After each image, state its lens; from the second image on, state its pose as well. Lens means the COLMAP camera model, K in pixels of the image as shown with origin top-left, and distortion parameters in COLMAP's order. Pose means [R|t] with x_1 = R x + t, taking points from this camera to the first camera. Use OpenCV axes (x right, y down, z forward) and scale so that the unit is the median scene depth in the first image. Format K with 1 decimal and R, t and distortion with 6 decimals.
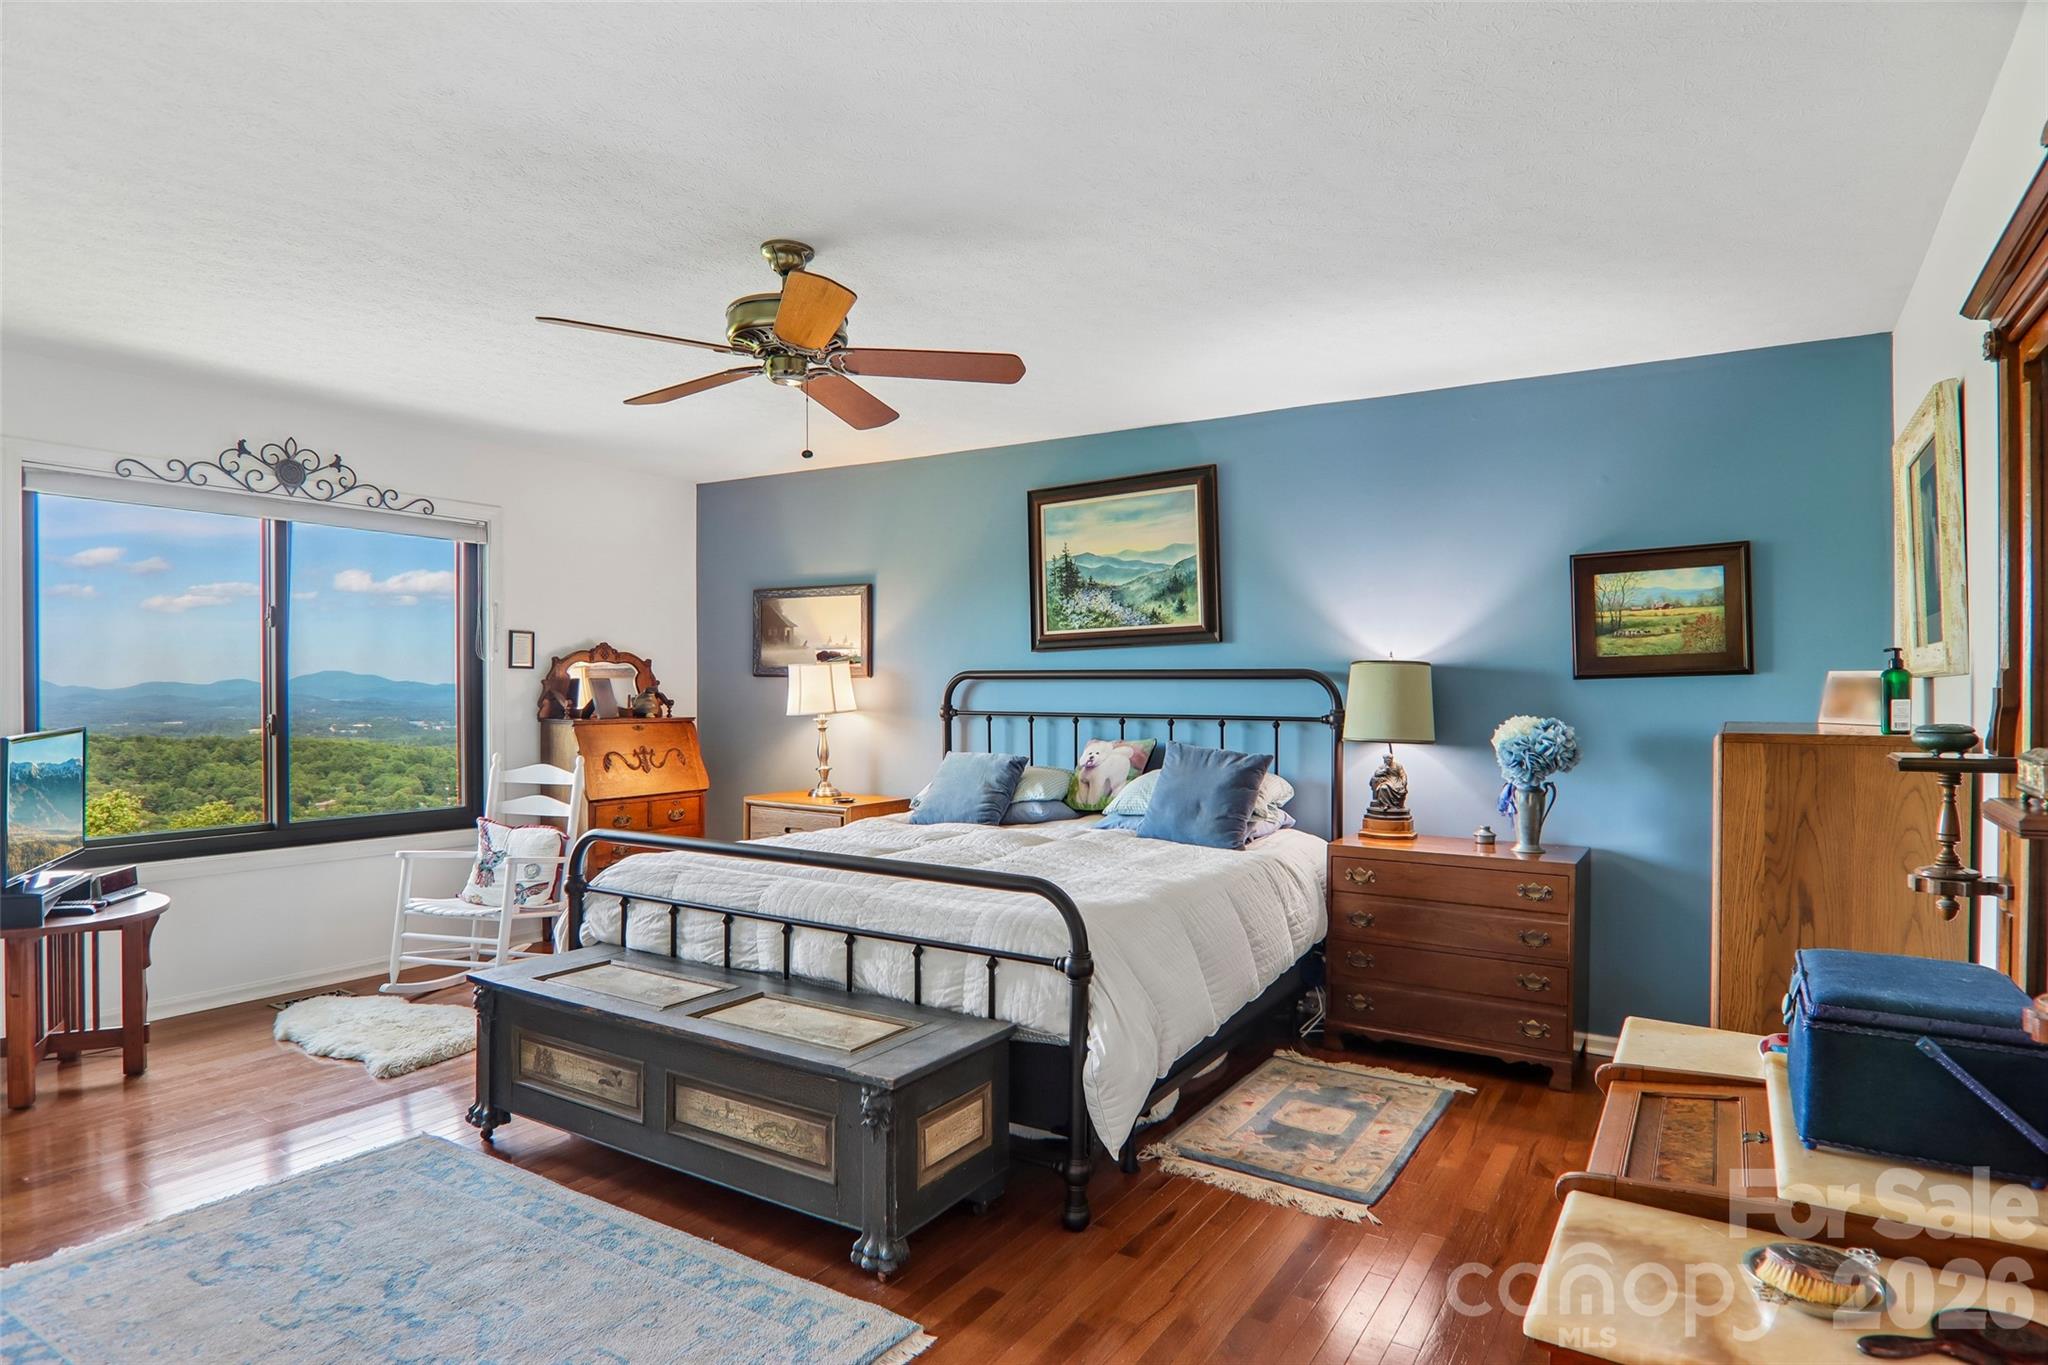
lens RADIAL K [[1173.3, 0, 1020.1], [0, 1173.3, 706.6], [0, 0, 1]] dist [0.003705, -0.022700]
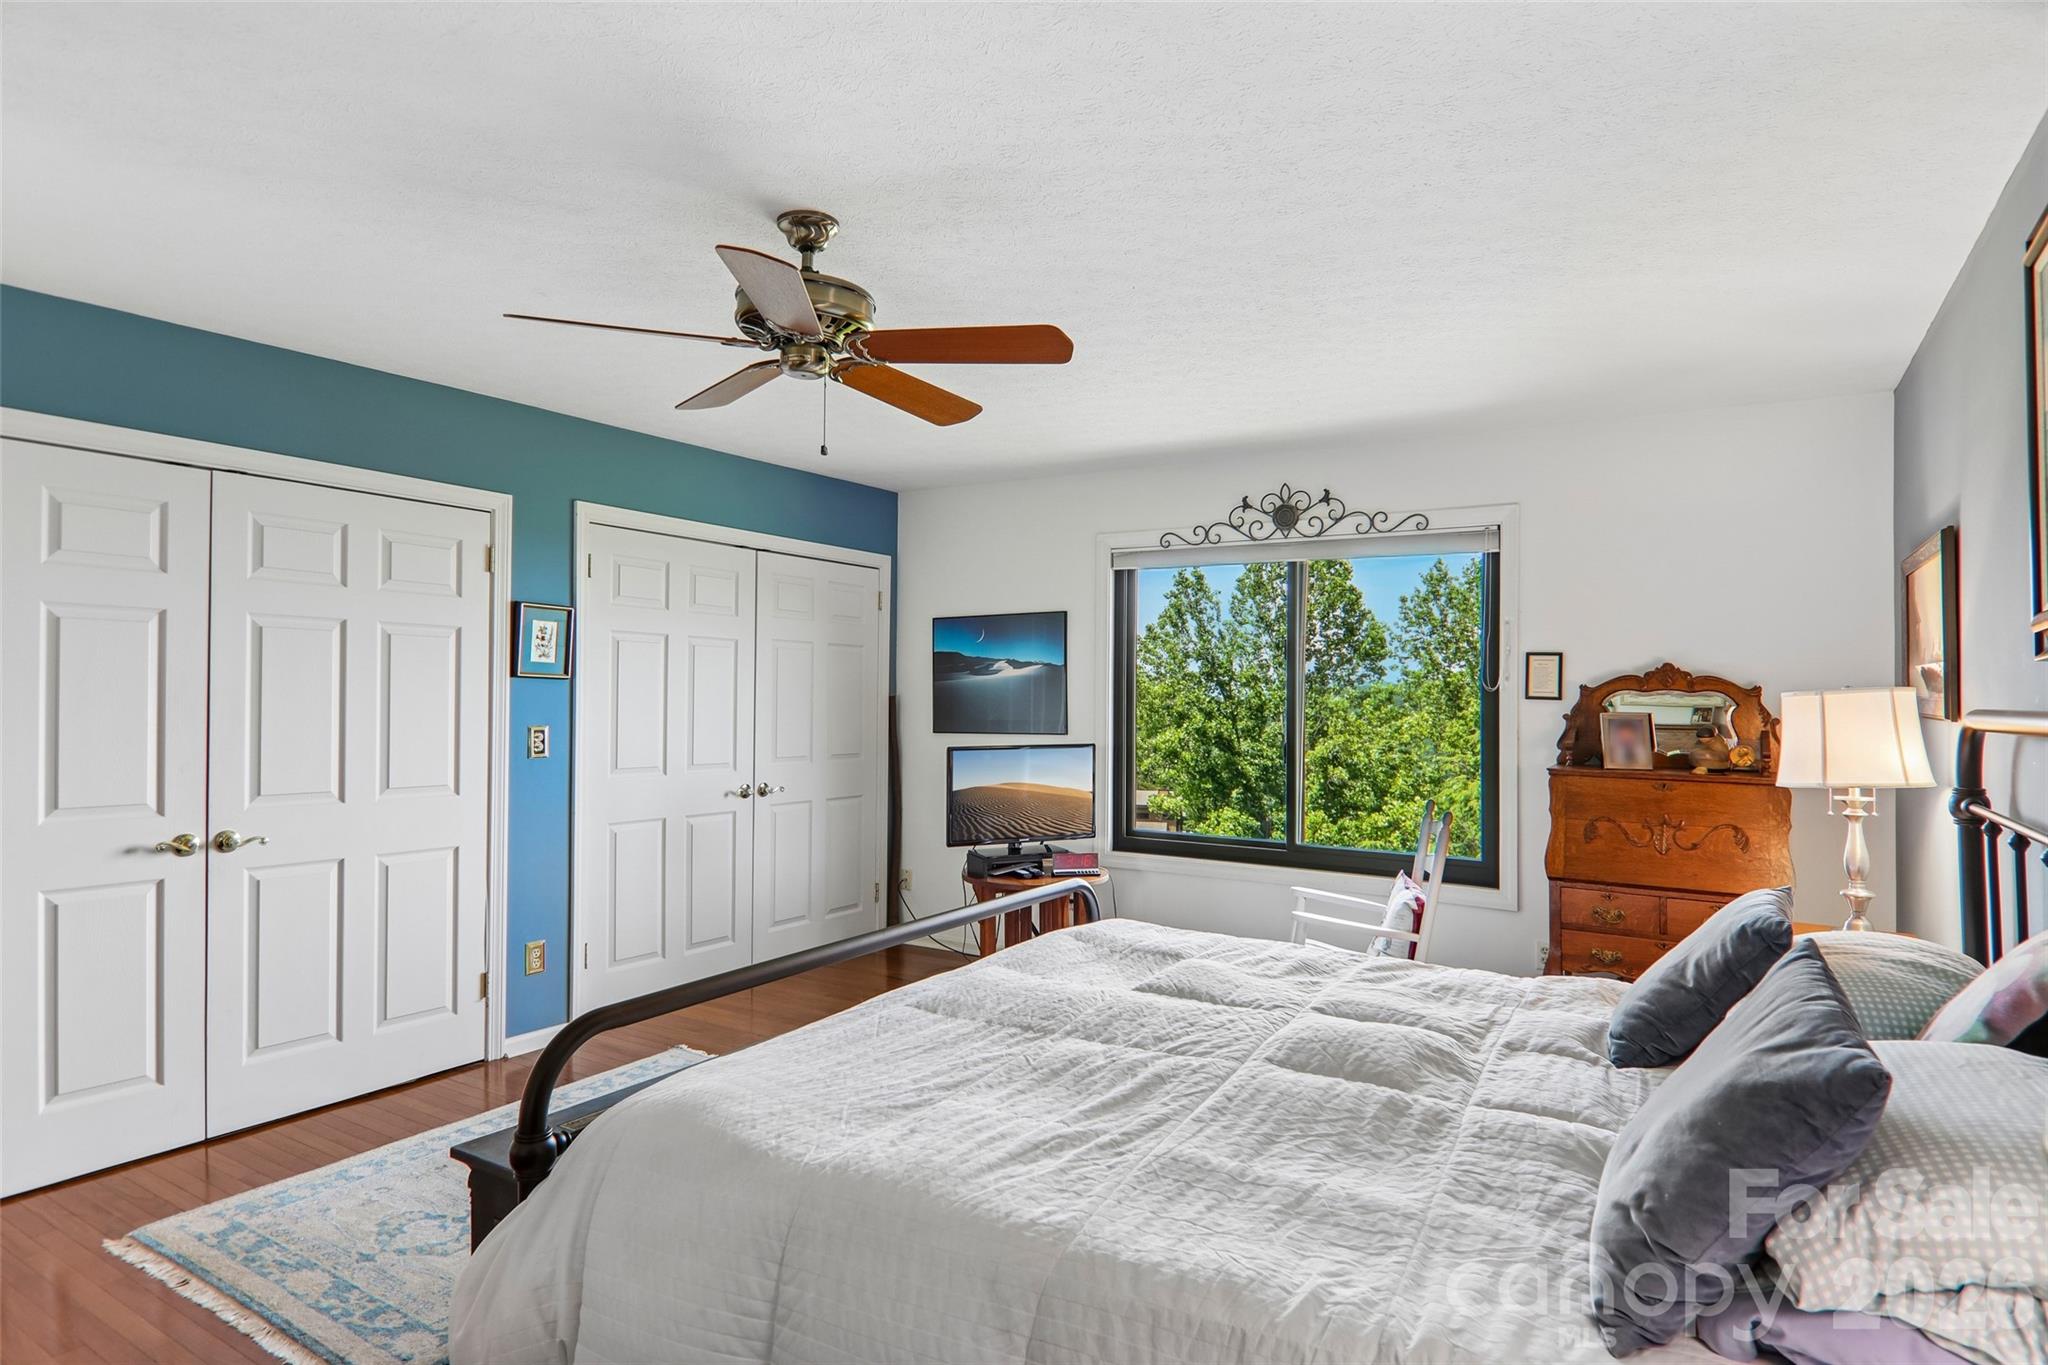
lens RADIAL K [[1149.6, 0, 1027.0], [0, 1149.6, 700.3], [0, 0, 1]] dist [0.002043, -0.023724]
pose [[-0.009004, 0.002963, -0.999955, 0.422673], [-0.028944, 0.999576, 0.003223, -0.028687], [0.999540, 0.028972, -0.008914, 0.771794]]
